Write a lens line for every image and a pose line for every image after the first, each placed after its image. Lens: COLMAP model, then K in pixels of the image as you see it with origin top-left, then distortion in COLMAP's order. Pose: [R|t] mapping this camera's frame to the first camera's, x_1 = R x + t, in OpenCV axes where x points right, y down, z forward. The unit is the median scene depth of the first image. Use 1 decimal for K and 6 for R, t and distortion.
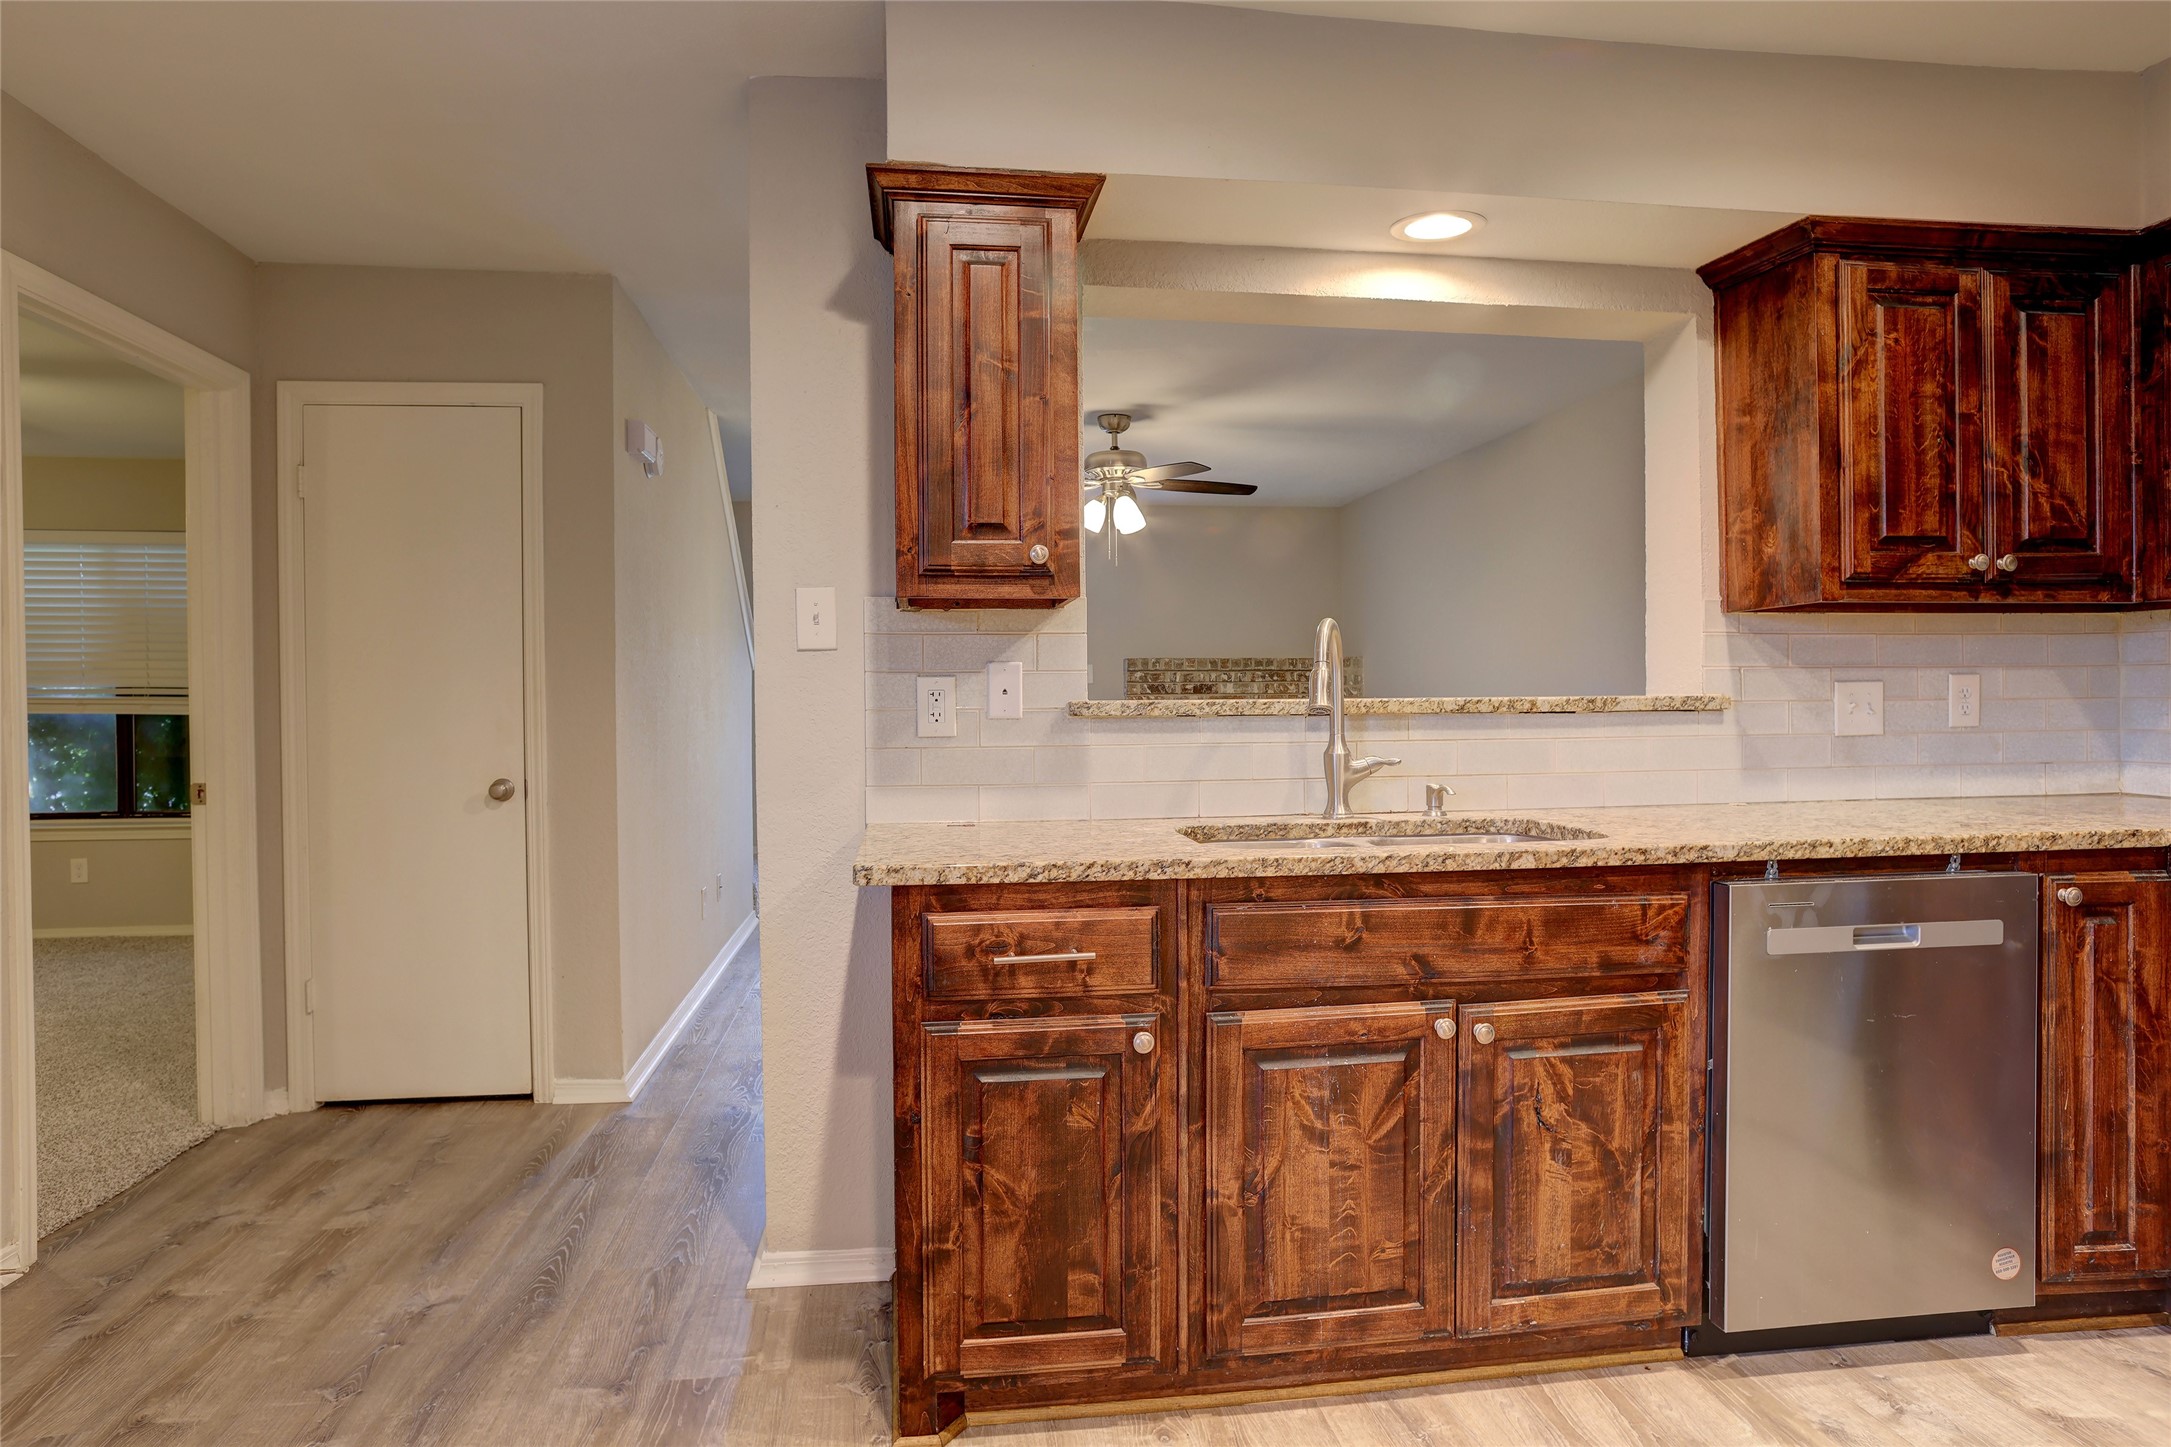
lens RADIAL K [[1238.1, 0, 1078.8], [0, 1238.1, 713.6], [0, 0, 1]] dist [-0.063803, 0.043171]
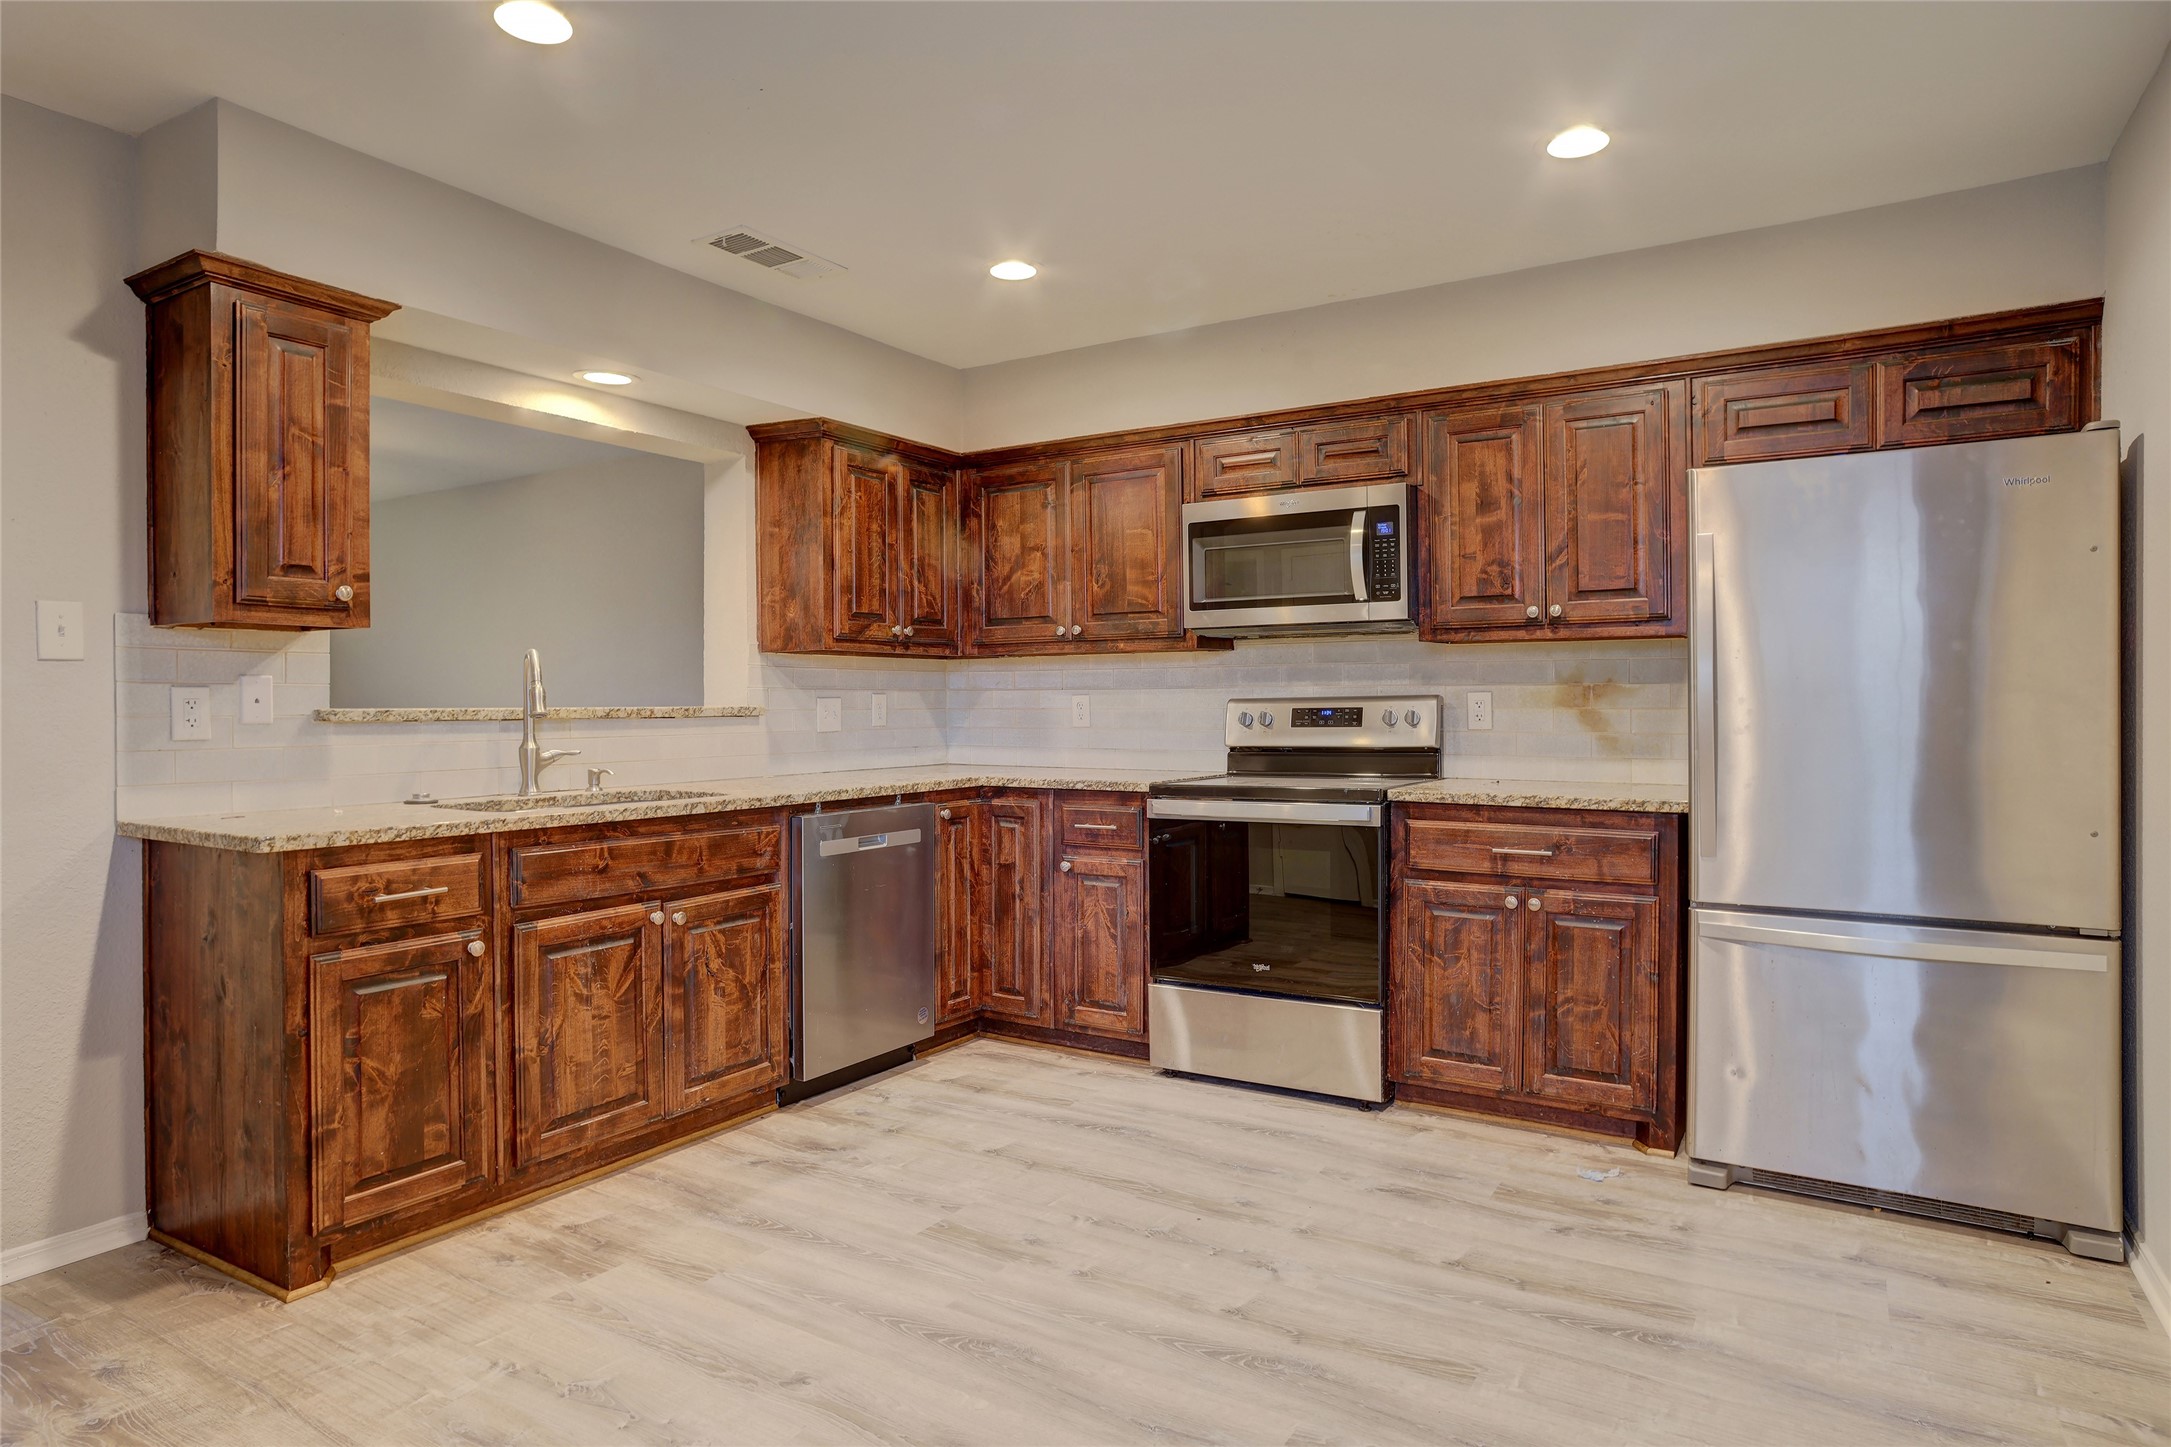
lens RADIAL K [[1238.1, 0, 1078.5], [0, 1238.1, 717.5], [0, 0, 1]] dist [-0.063803, 0.043171]
pose [[0.641627, -0.002973, 0.767011, -0.527244], [0.008620, 0.999957, -0.003335, 0.010322], [-0.766969, 0.008752, 0.641625, -0.394887]]
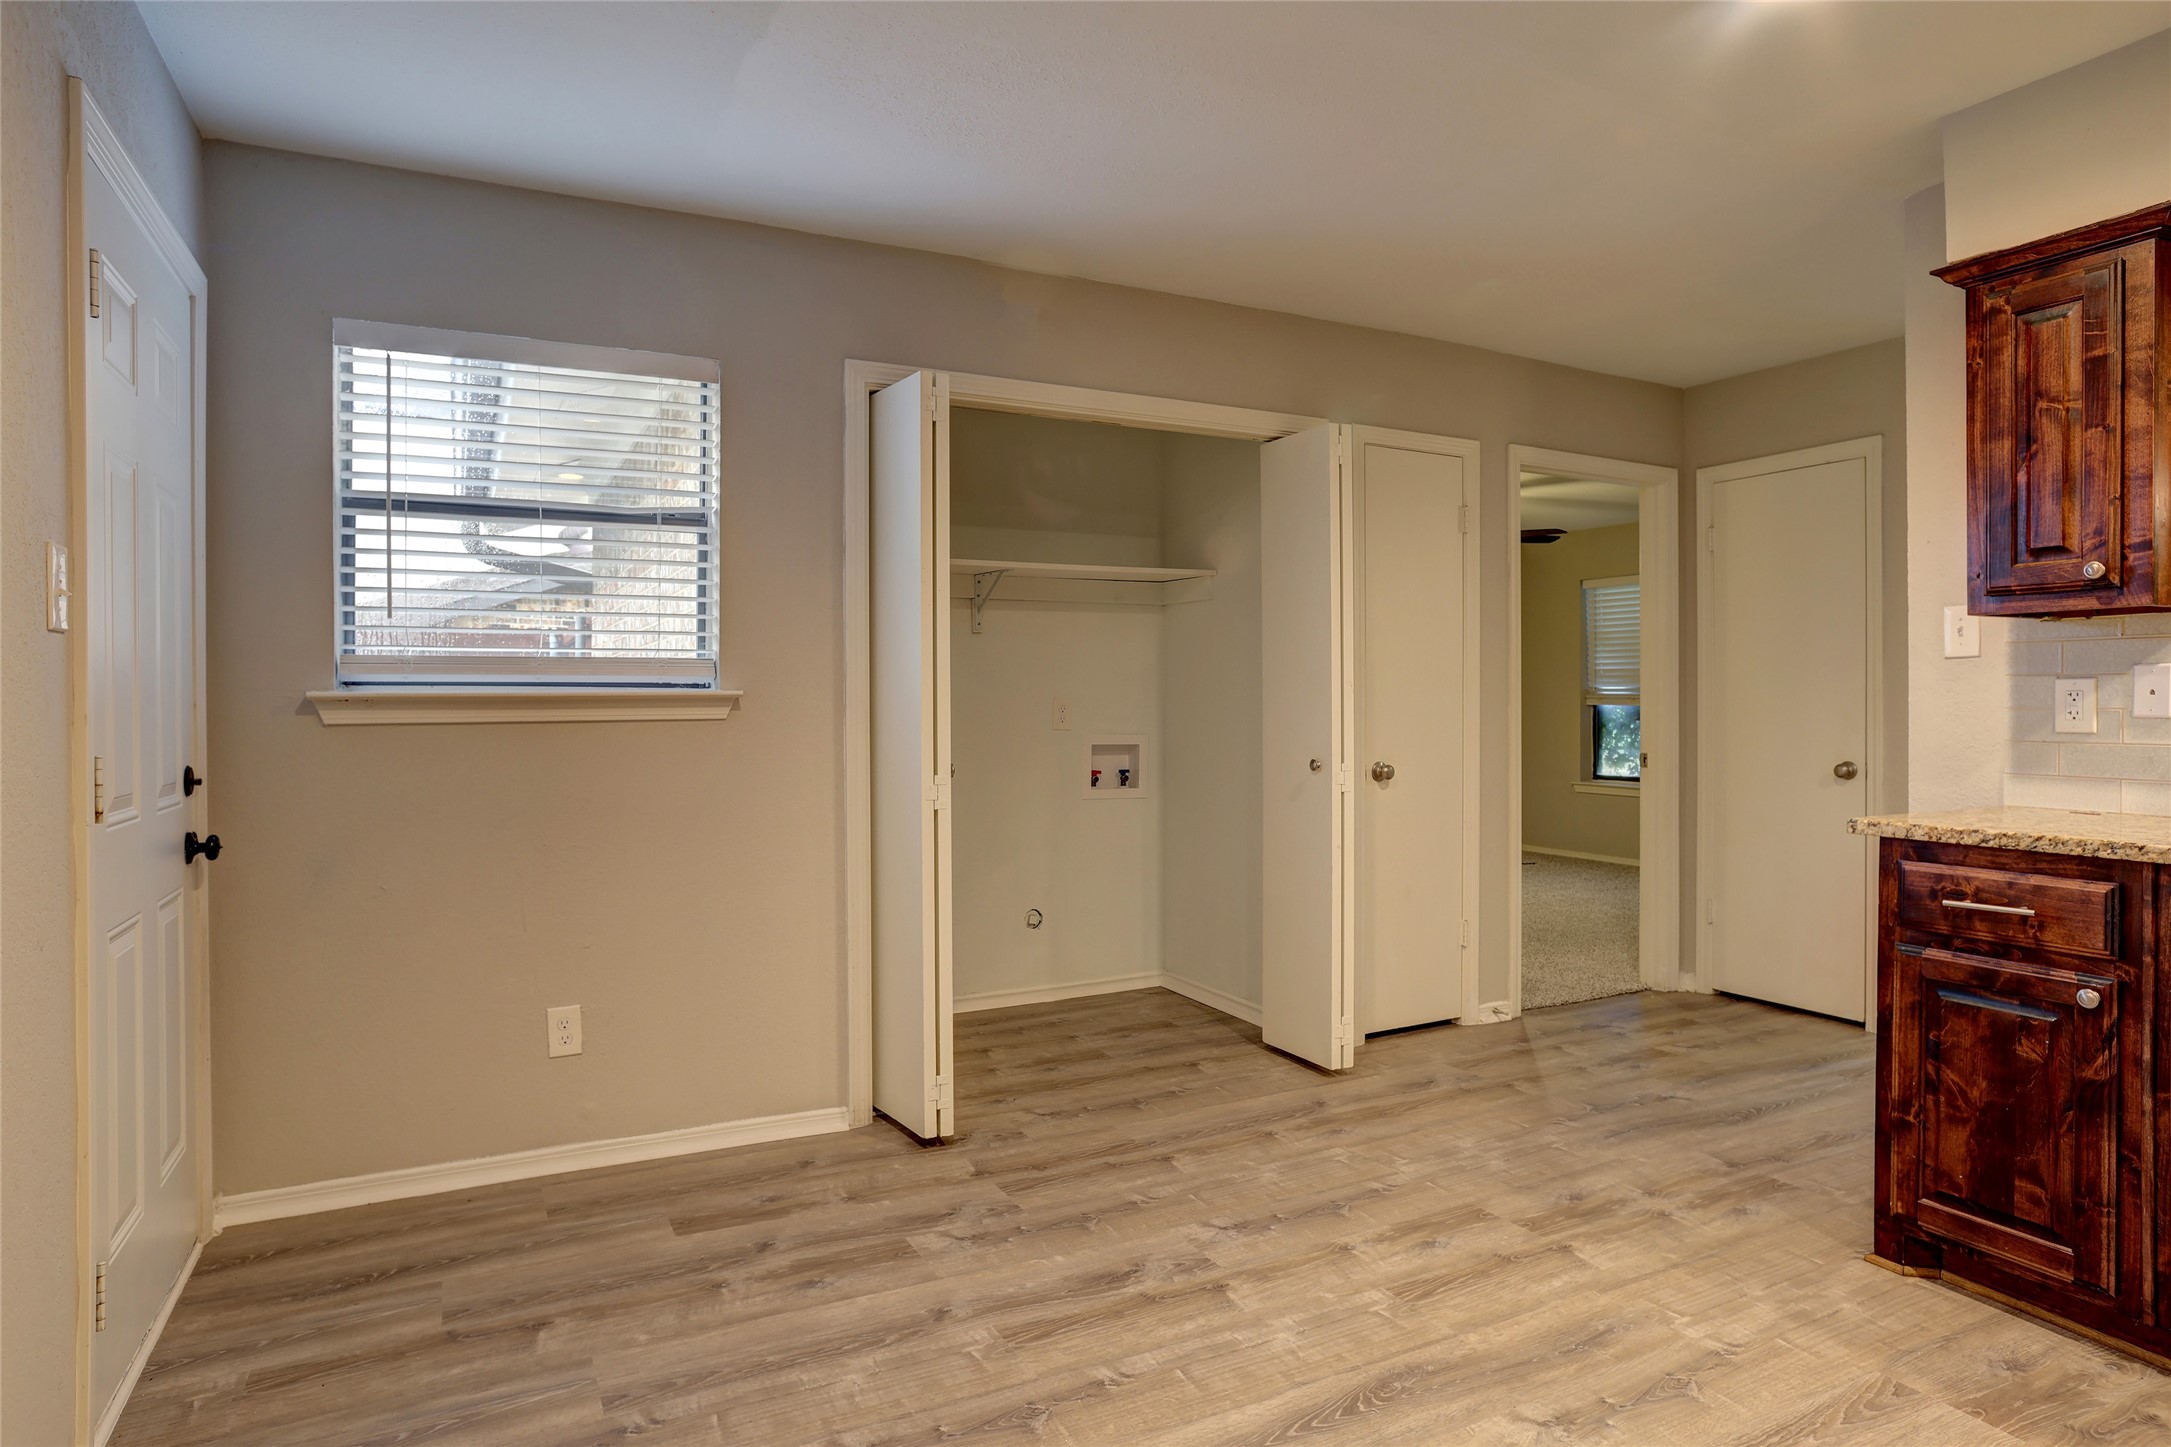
lens RADIAL K [[1238.1, 0, 1082.1], [0, 1238.1, 714.2], [0, 0, 1]] dist [-0.063803, 0.043171]
pose [[0.334258, 0.017875, -0.942312, 0.722306], [-0.014968, 0.999795, 0.013656, 0.000652], [0.942363, 0.009540, 0.334457, -0.237043]]
